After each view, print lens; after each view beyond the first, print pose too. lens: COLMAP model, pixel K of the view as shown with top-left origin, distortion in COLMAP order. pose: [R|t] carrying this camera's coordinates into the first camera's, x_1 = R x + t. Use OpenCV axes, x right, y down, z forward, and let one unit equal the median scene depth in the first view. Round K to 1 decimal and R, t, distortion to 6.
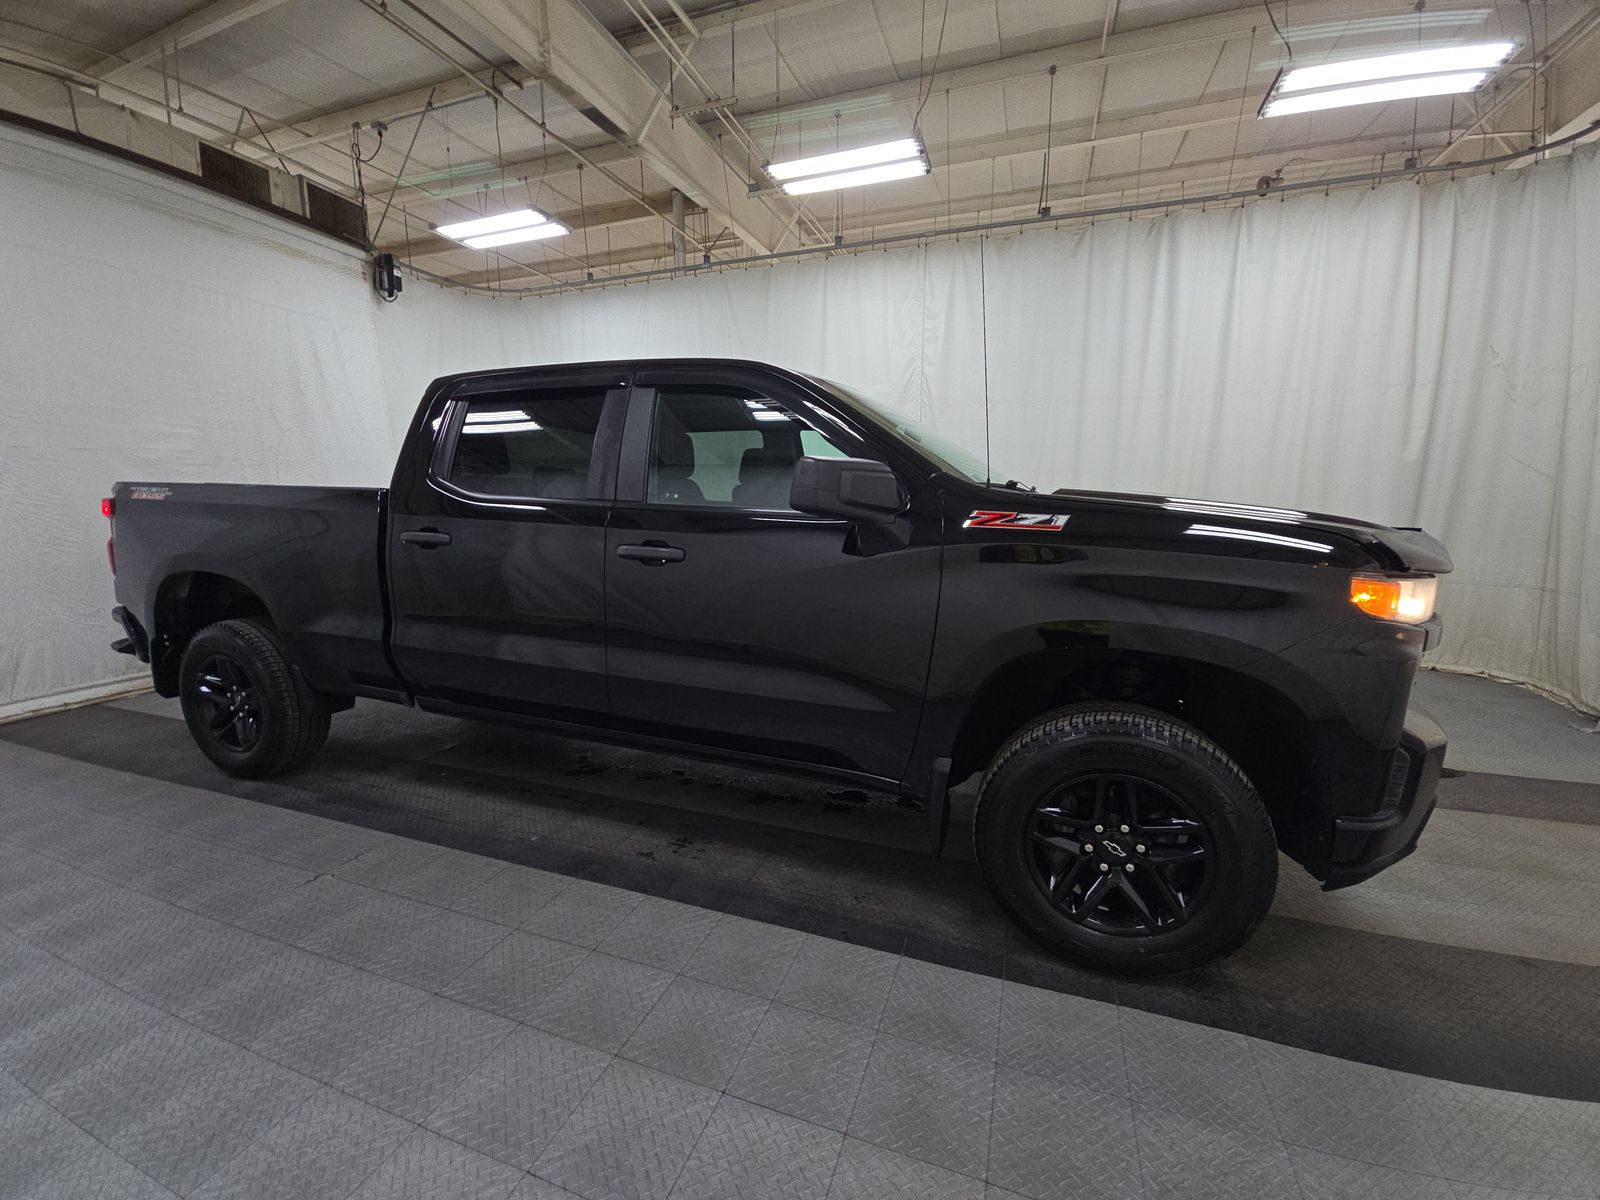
lens RADIAL K [[641.0, 0, 800.0], [0, 641.0, 600.0], [0, 0, 1]] dist [0.014353, -0.013879]
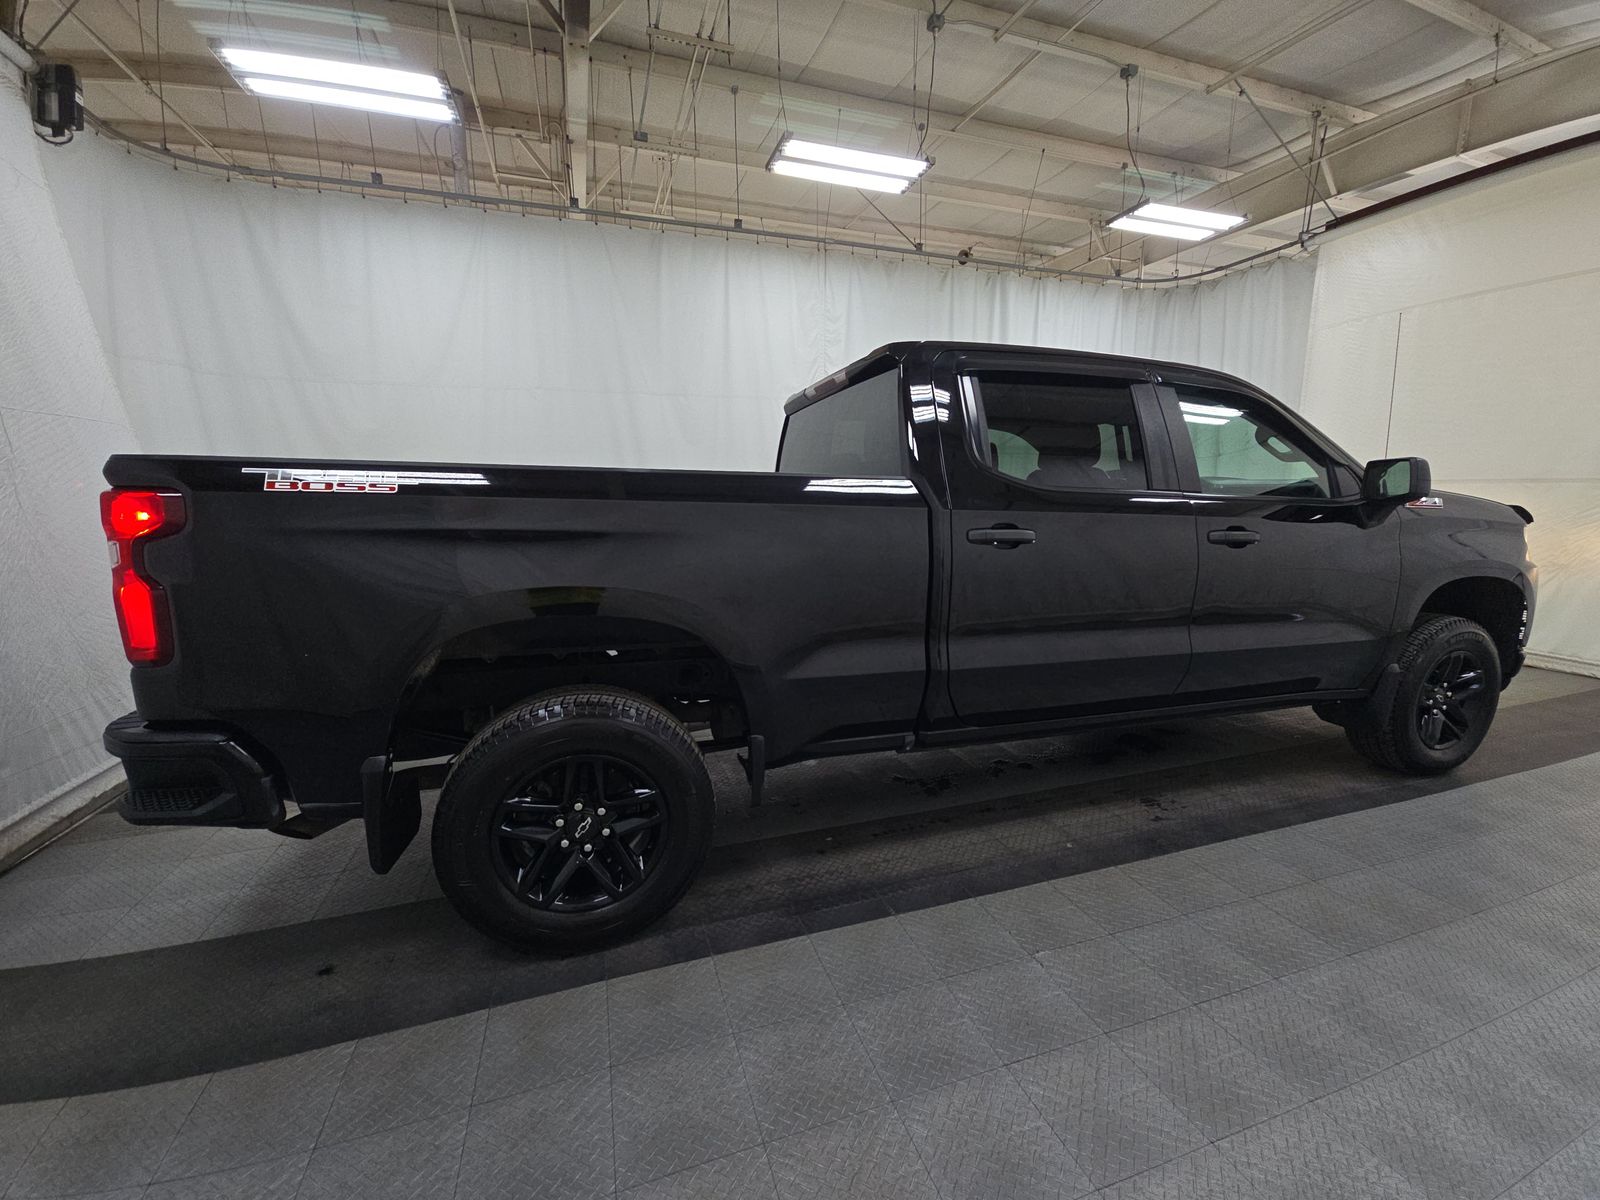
lens RADIAL K [[644.7, 0, 836.5], [0, 644.7, 594.3], [0, 0, 1]] dist [0.002495, -0.005244]
pose [[0.782969, -0.097111, 0.614434, -1.083969], [0.096469, 0.994745, 0.034289, -0.059533], [-0.614535, 0.032427, 0.788223, 0.386696]]
